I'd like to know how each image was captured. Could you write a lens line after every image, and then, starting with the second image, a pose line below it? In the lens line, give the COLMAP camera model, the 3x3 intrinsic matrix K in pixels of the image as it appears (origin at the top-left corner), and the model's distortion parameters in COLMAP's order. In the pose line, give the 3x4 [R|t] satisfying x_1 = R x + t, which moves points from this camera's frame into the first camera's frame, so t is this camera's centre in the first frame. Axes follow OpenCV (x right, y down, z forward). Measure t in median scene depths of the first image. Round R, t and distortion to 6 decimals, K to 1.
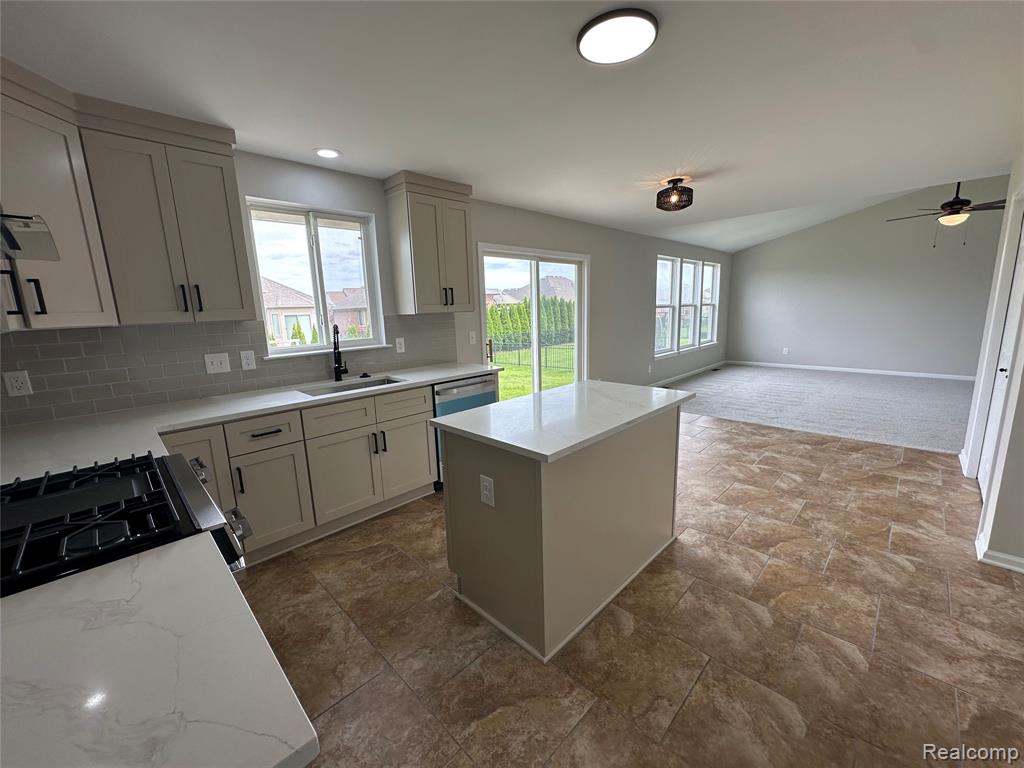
lens RADIAL K [[409.3, 0, 512.1], [0, 409.3, 382.8], [0, 0, 1]] dist [-0.004352, 0.000530]
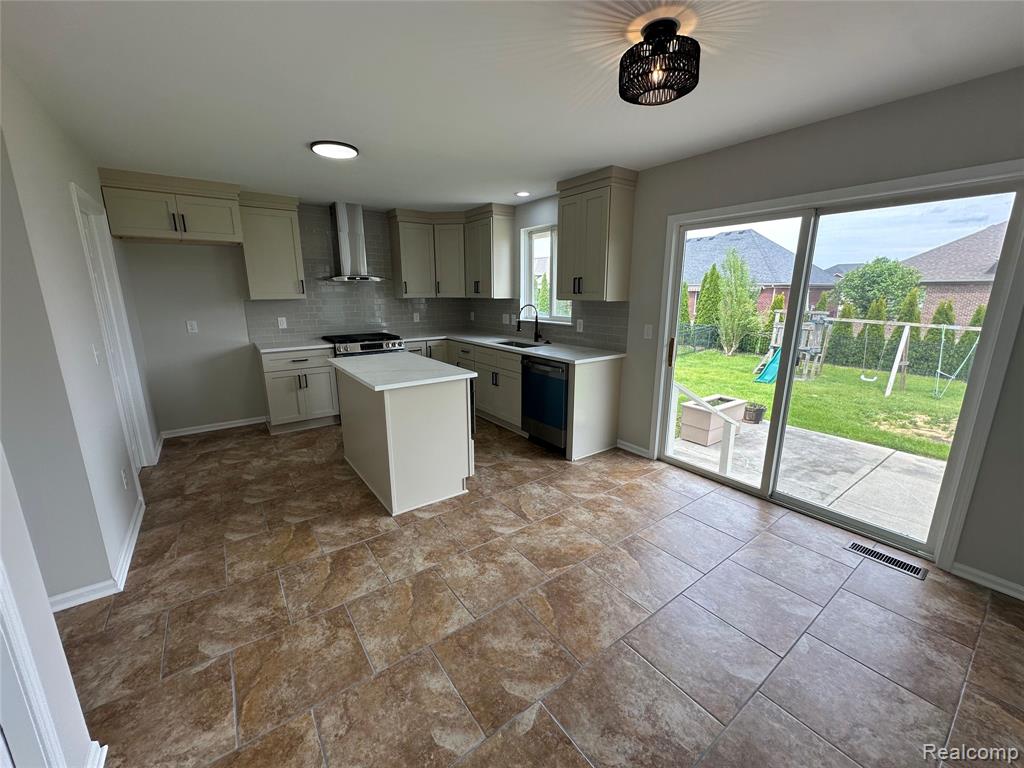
lens RADIAL K [[409.3, 0, 509.7], [0, 409.3, 383.5], [0, 0, 1]] dist [-0.004352, 0.000530]
pose [[-0.161936, 0.250849, -0.954385, 1.479083], [-0.171852, 0.945203, 0.277595, -0.359856], [0.971722, 0.208966, -0.109953, 1.526037]]
